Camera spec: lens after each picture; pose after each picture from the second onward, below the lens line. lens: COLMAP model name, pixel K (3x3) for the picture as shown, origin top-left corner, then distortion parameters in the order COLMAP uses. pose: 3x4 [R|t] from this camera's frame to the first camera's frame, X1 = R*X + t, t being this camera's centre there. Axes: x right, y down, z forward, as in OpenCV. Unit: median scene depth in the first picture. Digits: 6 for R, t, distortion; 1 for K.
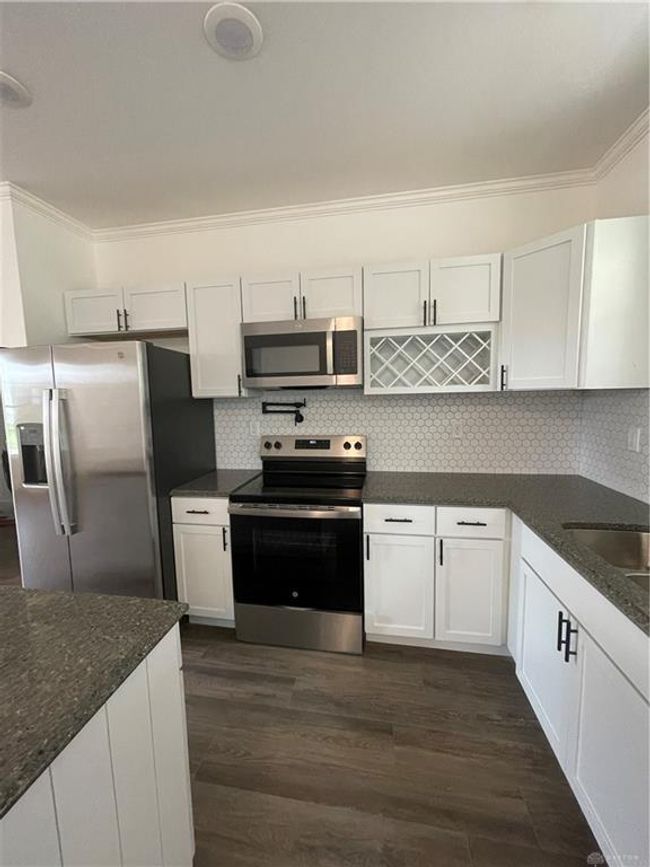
lens RADIAL K [[347.9, 0, 321.5], [0, 347.9, 431.1], [0, 0, 1]] dist [-0.002395, 0.000112]
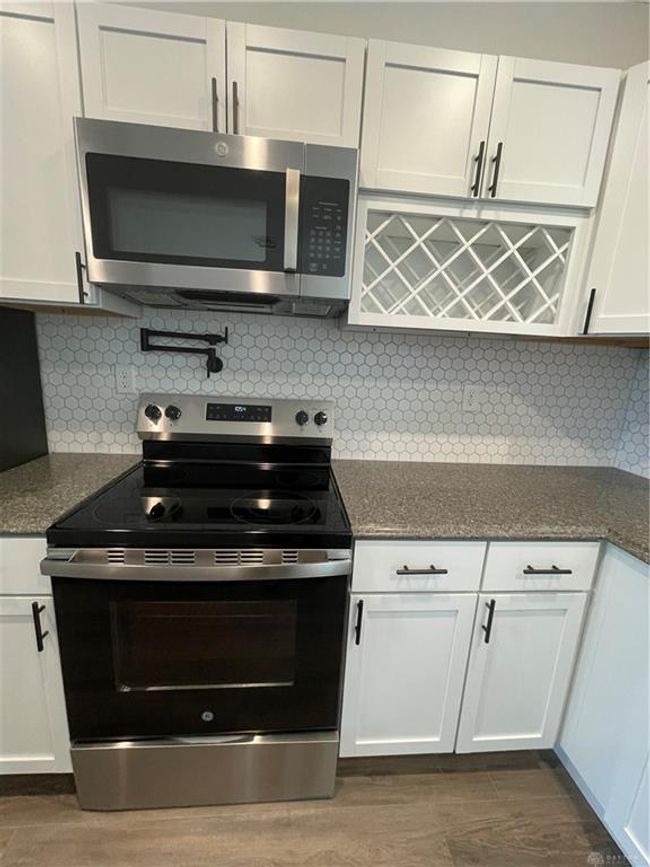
lens RADIAL K [[347.9, 0, 319.3], [0, 347.9, 431.5], [0, 0, 1]] dist [-0.002395, 0.000112]
pose [[0.965381, 0.019020, 0.260150, -0.055163], [-0.046761, 0.993801, 0.100864, 0.006597], [-0.256618, -0.109537, 0.960286, 0.506869]]
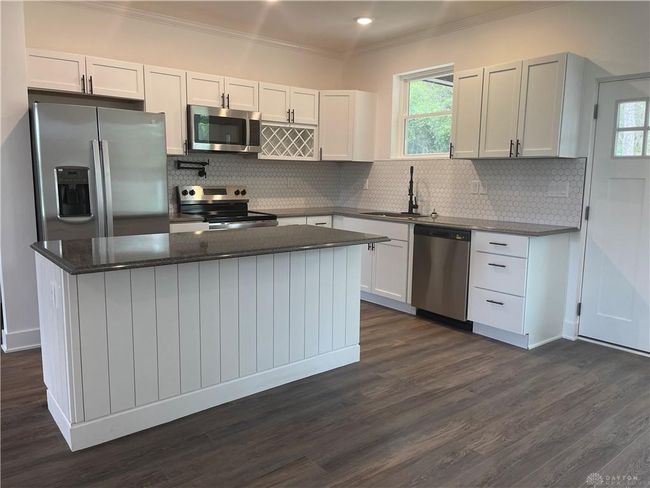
lens RADIAL K [[491.7, 0, 324.2], [0, 491.7, 245.2], [0, 0, 1]] dist [0.043764, -0.042483]
pose [[0.655830, -0.075935, 0.751080, -1.533506], [0.044552, 0.997087, 0.061905, 0.182711], [-0.753593, -0.007137, 0.657303, -0.824418]]
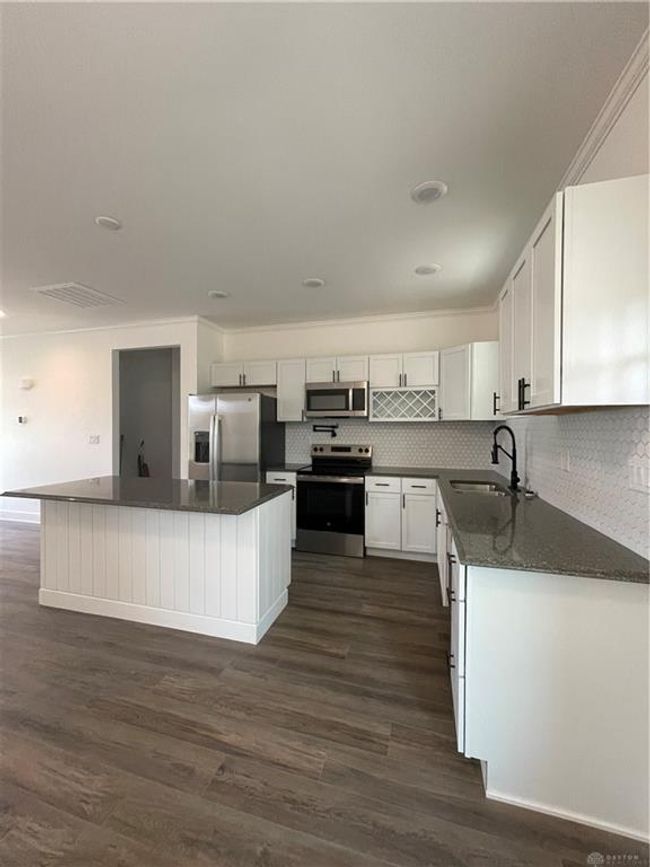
lens RADIAL K [[347.9, 0, 322.1], [0, 347.9, 430.2], [0, 0, 1]] dist [-0.002395, 0.000112]
pose [[0.994392, 0.025104, -0.102730, 0.067965], [-0.034404, 0.995367, -0.089779, 0.122932], [0.100000, 0.092810, 0.990649, -0.905606]]
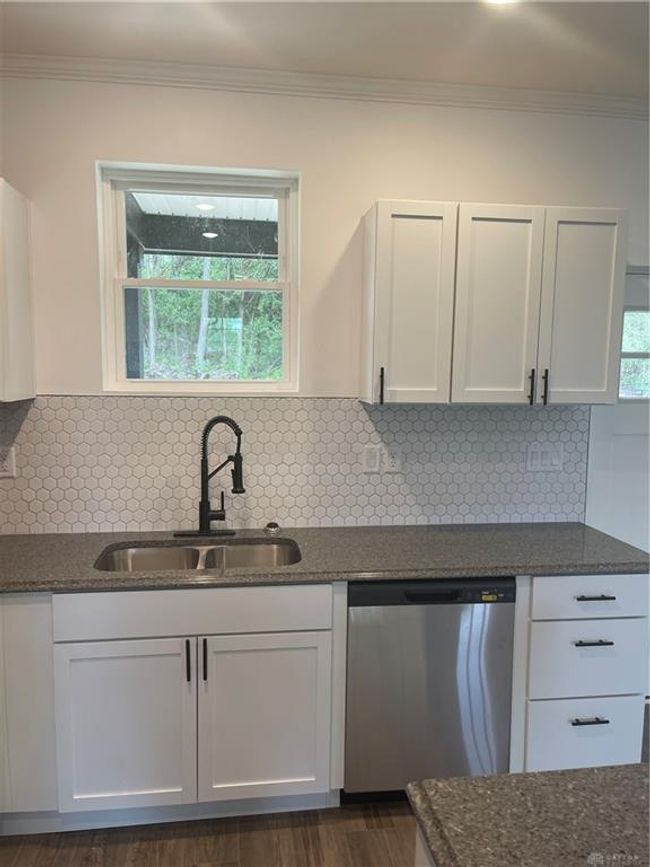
lens RADIAL K [[670.7, 0, 326.0], [0, 670.7, 427.8], [0, 0, 1]] dist [0.009093, -0.011225]
pose [[-0.309966, -0.070556, 0.948126, -0.650075], [0.084782, 0.991218, 0.101480, -0.124977], [-0.946960, 0.111839, -0.301262, 0.646971]]
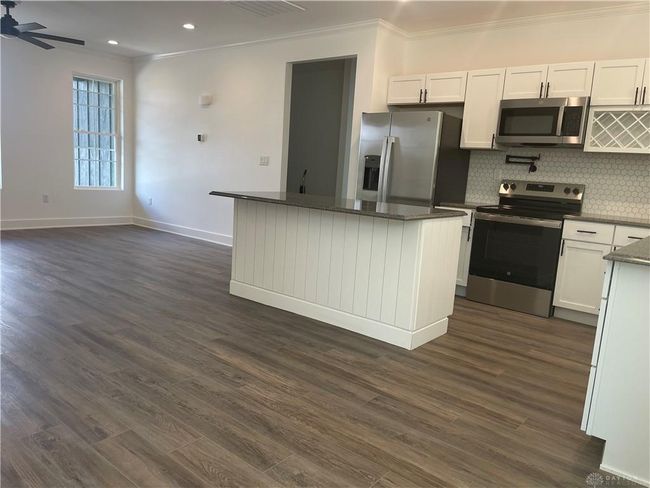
lens RADIAL K [[491.7, 0, 325.8], [0, 491.7, 246.8], [0, 0, 1]] dist [0.043764, -0.042483]
pose [[0.867662, 0.154325, -0.472596, 0.238327], [-0.131321, 0.987982, 0.081524, 0.262312], [0.479498, -0.008673, 0.877500, -1.337911]]
